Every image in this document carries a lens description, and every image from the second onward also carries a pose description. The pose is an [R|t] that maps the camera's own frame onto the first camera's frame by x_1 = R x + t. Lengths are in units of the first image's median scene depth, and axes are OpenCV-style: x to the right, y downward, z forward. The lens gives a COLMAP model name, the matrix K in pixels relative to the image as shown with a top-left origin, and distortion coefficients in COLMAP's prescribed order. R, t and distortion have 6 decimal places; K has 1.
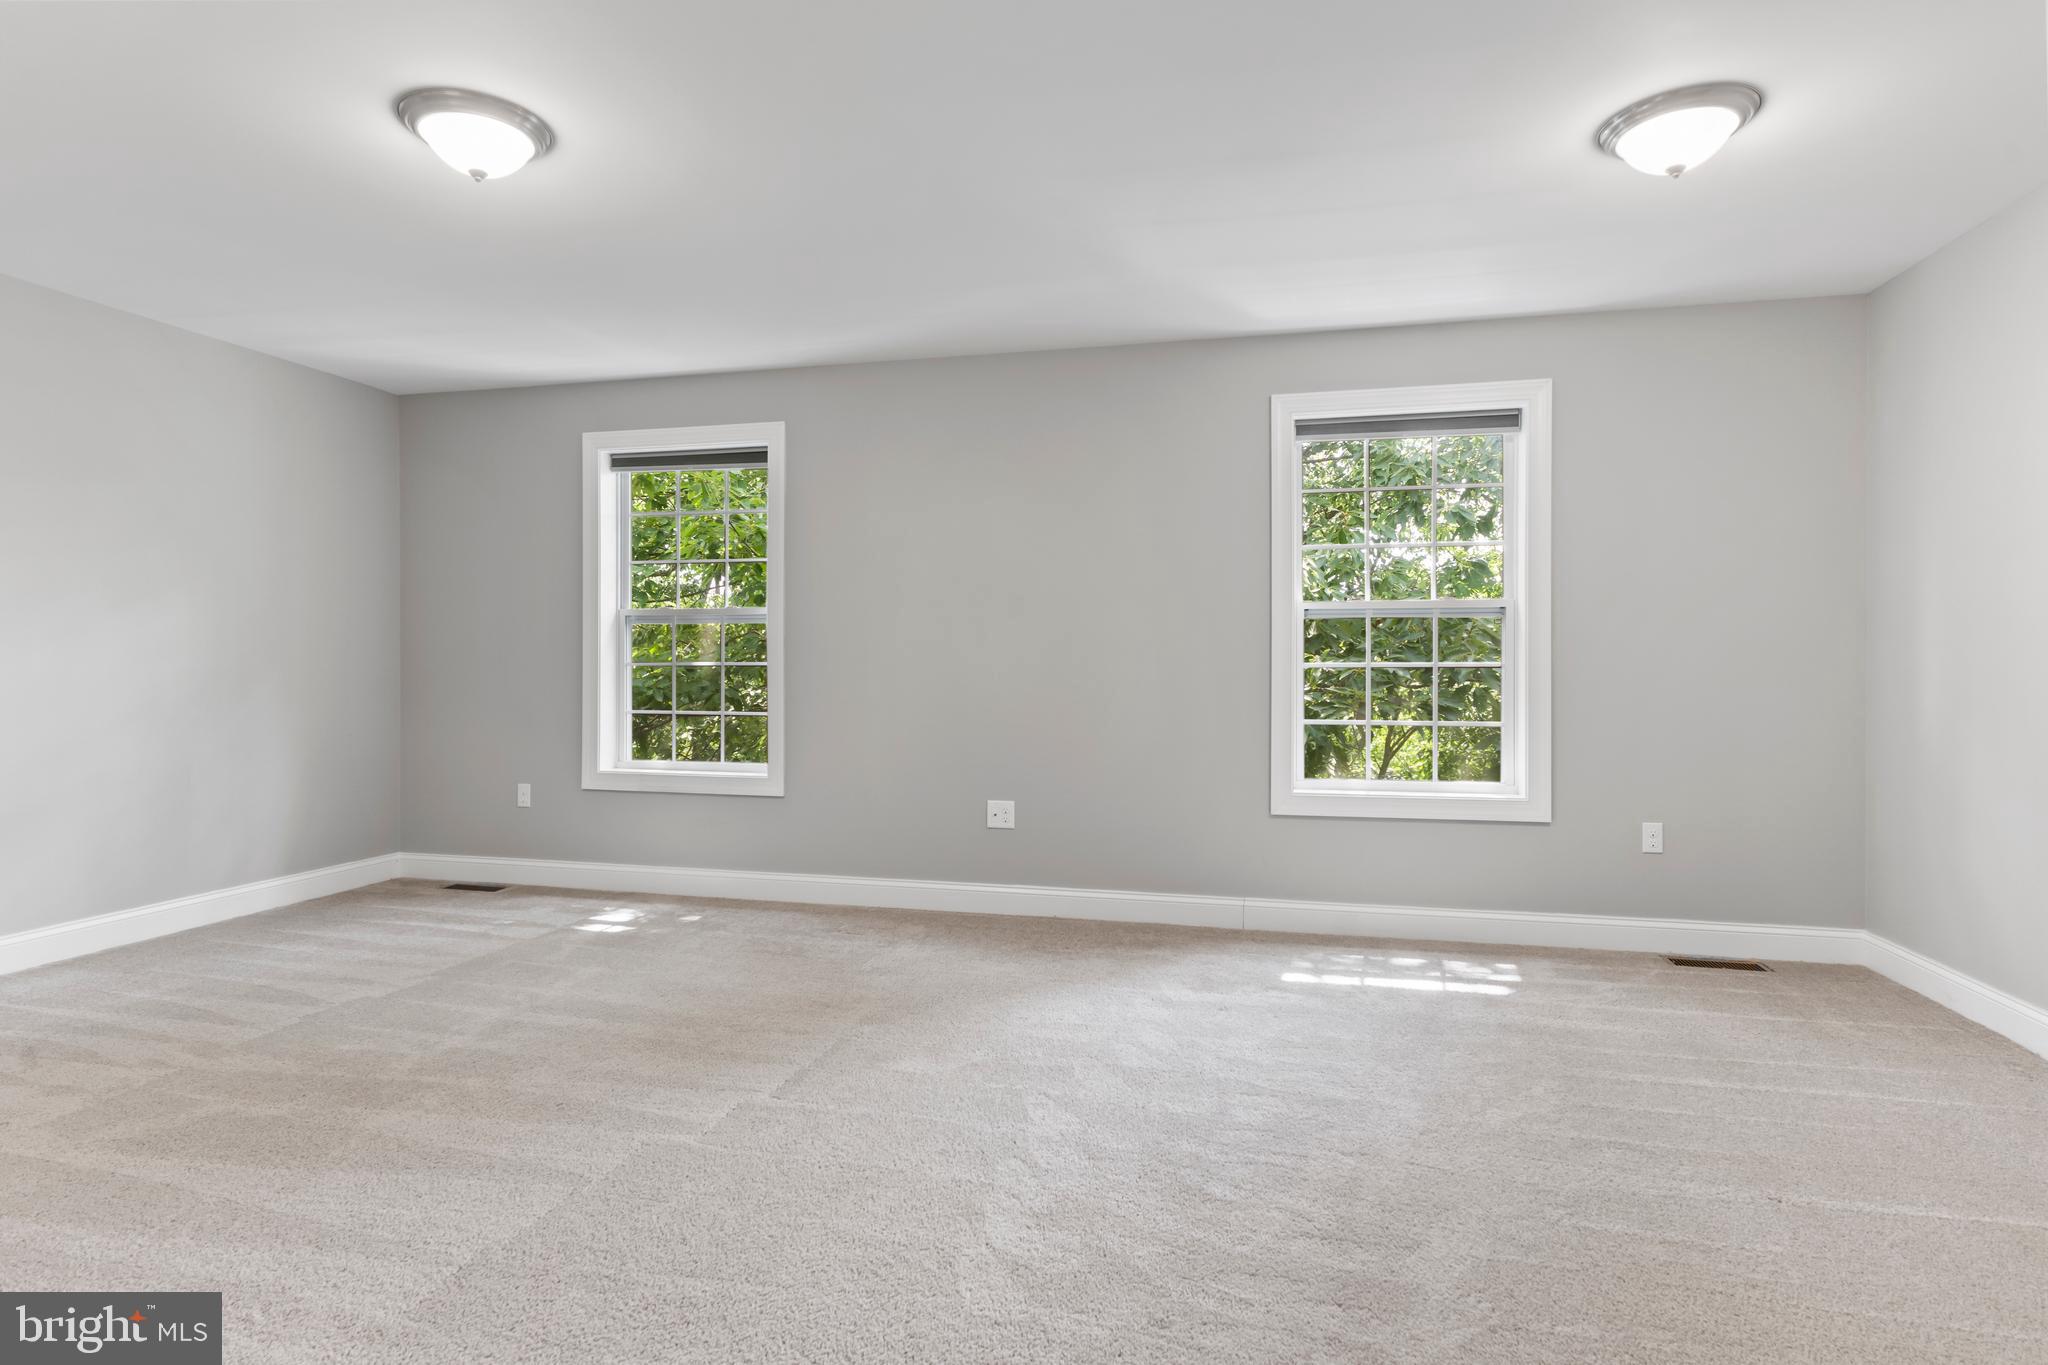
lens RADIAL K [[1050.5, 0, 1042.4], [0, 1050.5, 682.0], [0, 0, 1]] dist [-0.008901, 0.004251]
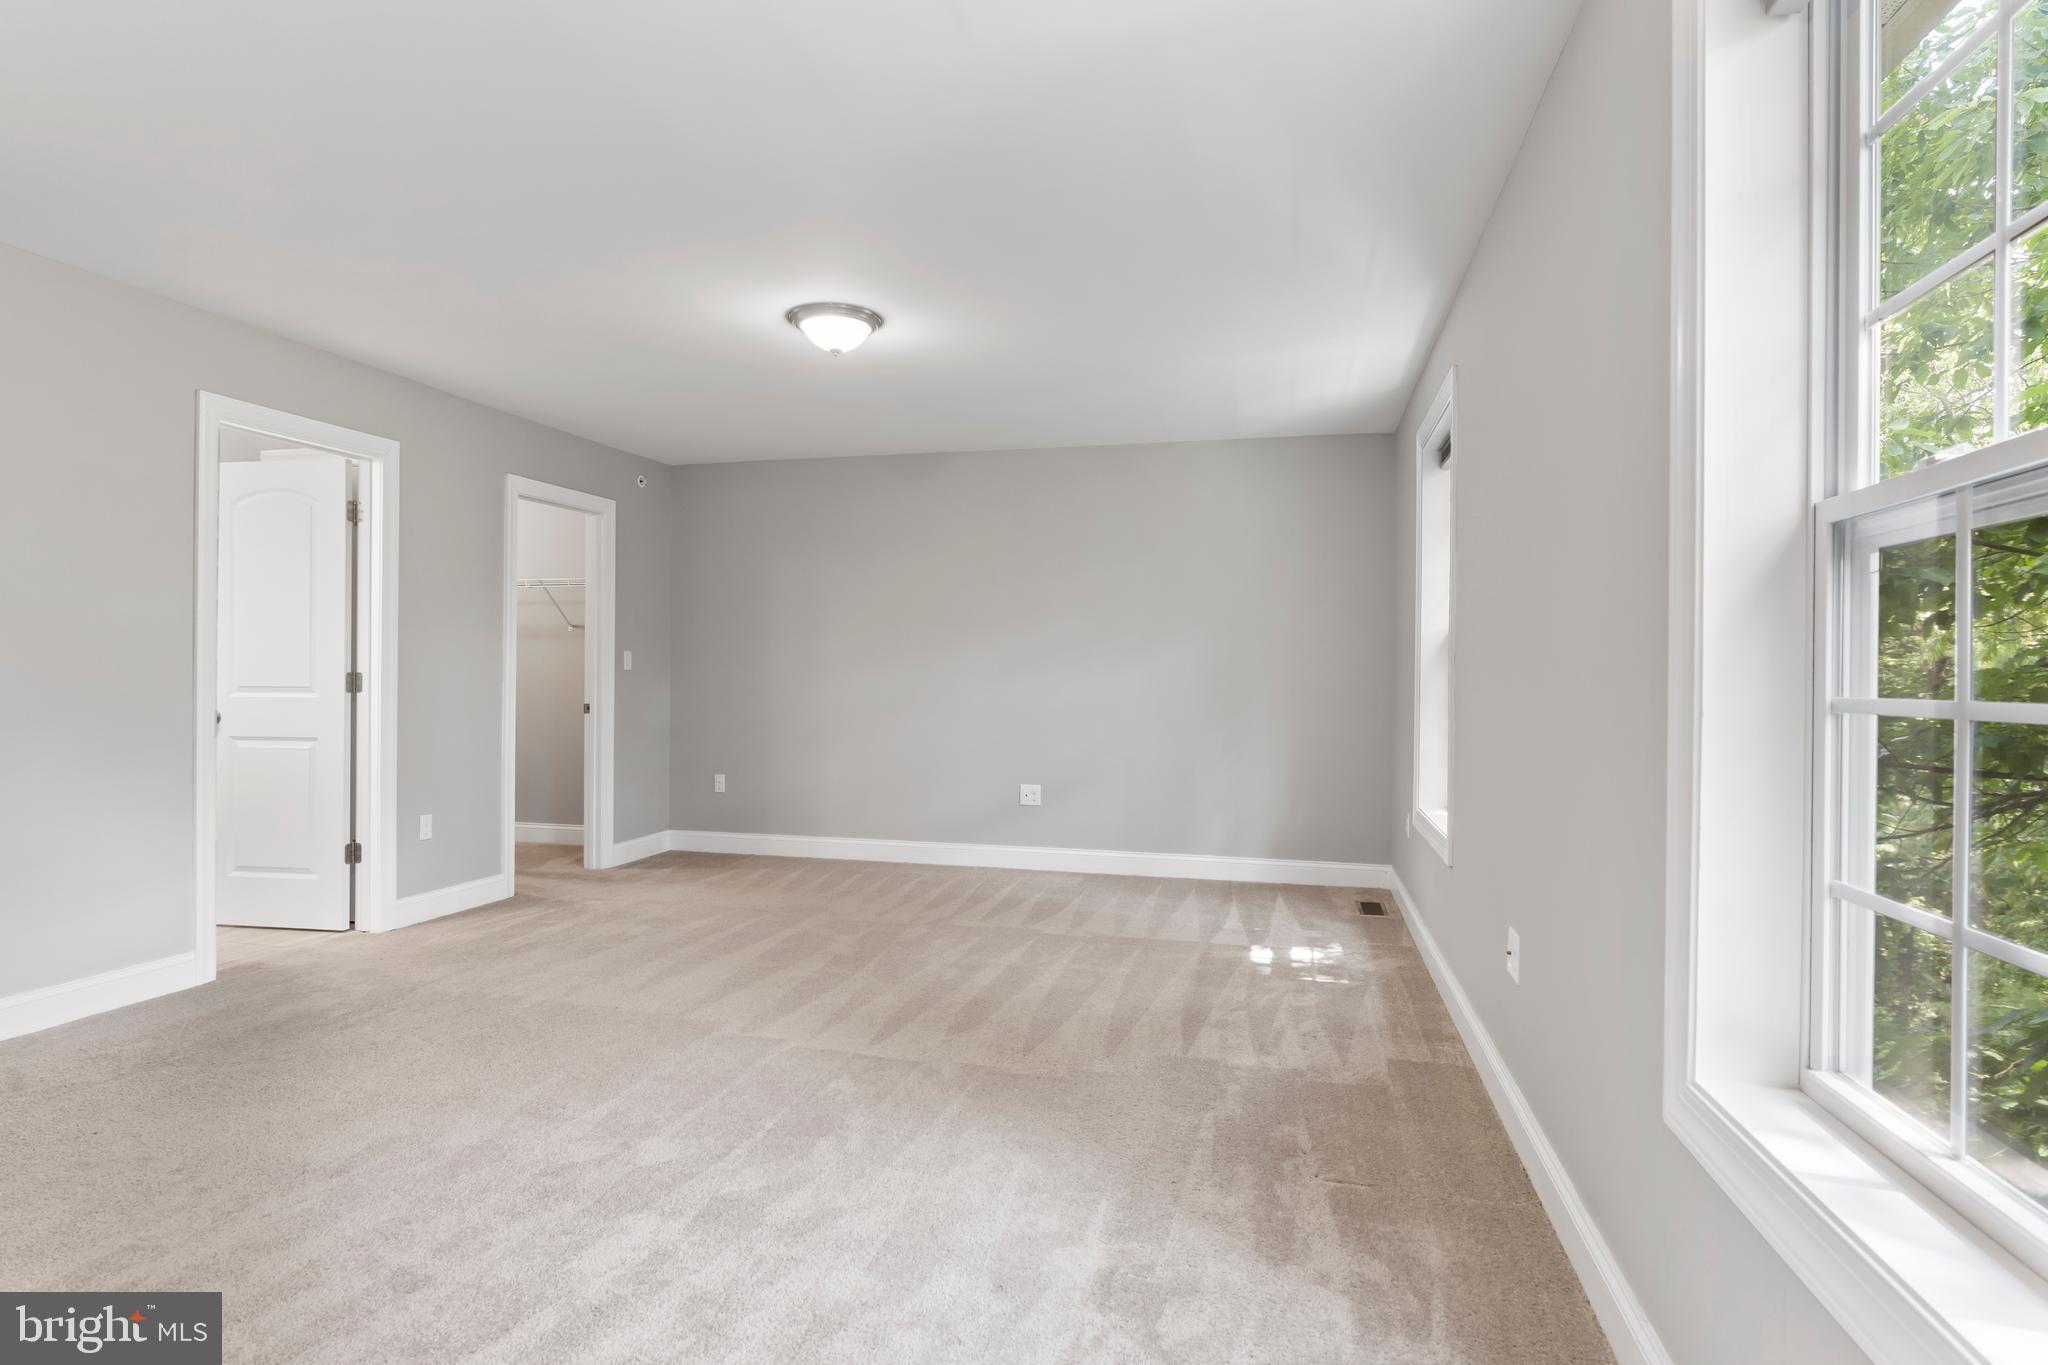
lens RADIAL K [[1050.5, 0, 1037.6], [0, 1050.5, 678.2], [0, 0, 1]] dist [-0.008901, 0.004251]
pose [[-0.035445, 0.006071, -0.999353, 0.852368], [-0.014516, 0.999873, 0.006589, -0.057023], [0.999266, 0.014740, -0.035352, 1.130224]]
